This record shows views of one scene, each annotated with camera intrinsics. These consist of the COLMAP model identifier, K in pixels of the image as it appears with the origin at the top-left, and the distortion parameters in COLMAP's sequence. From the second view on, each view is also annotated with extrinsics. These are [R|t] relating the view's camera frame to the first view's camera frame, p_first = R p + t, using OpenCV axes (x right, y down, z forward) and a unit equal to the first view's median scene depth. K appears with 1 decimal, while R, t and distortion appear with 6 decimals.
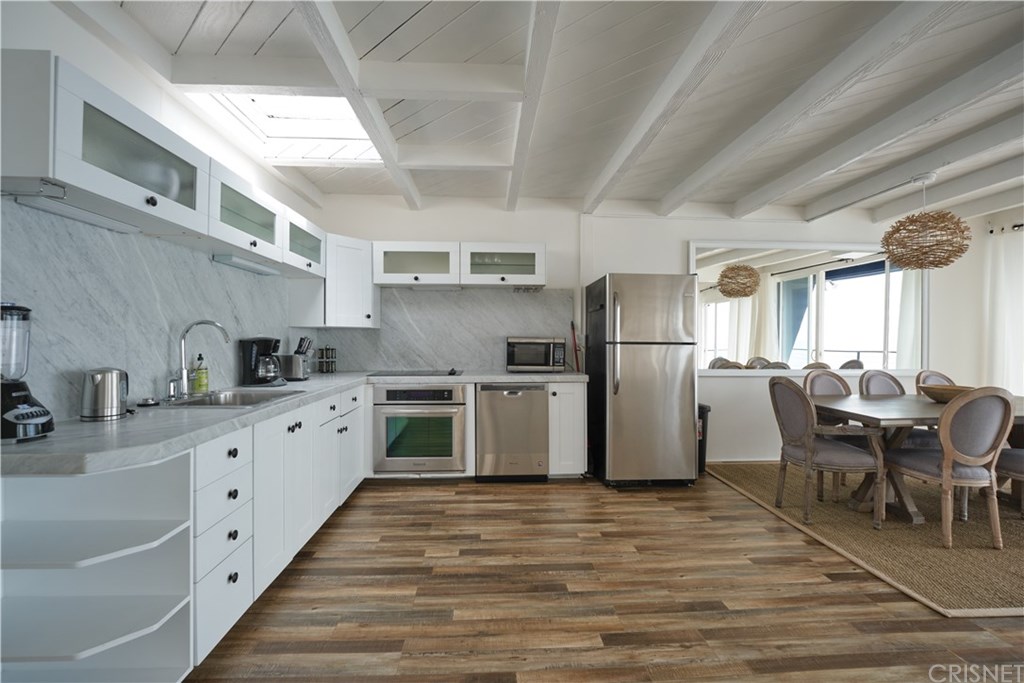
lens RADIAL K [[430.3, 0, 508.7], [0, 430.3, 340.2], [0, 0, 1]] dist [-0.003596, -0.000266]
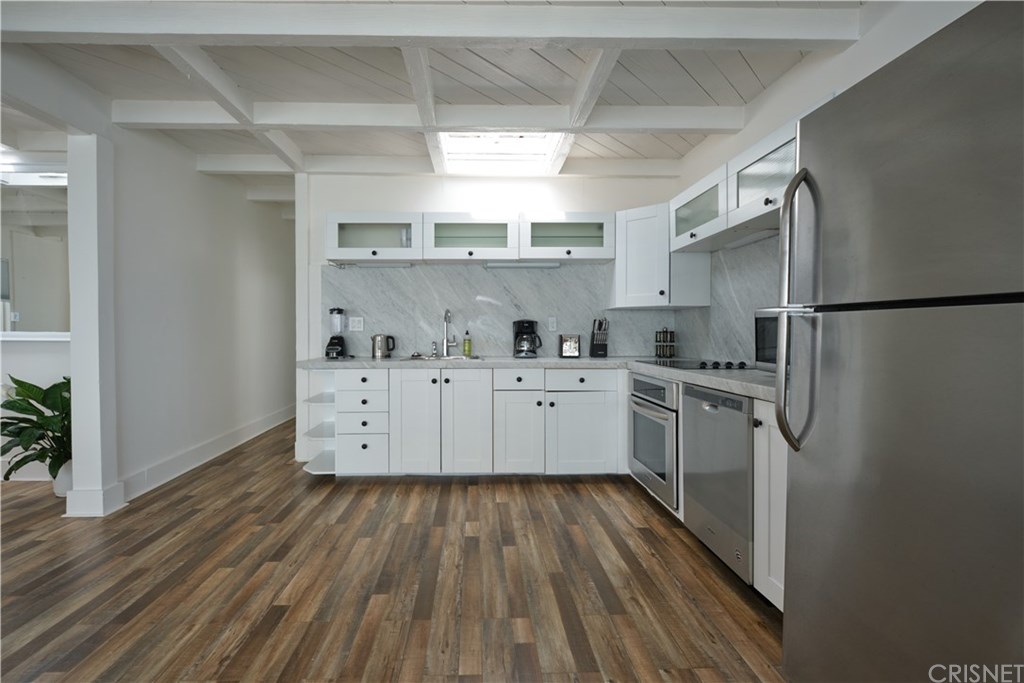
lens RADIAL K [[466.3, 0, 506.0], [0, 466.3, 339.4], [0, 0, 1]] dist [0.003303, -0.000754]
pose [[-0.001516, 0.012419, -0.999922, 1.002559], [-0.001992, 0.999921, 0.012422, 0.043223], [0.999997, 0.002011, -0.001491, 1.170228]]
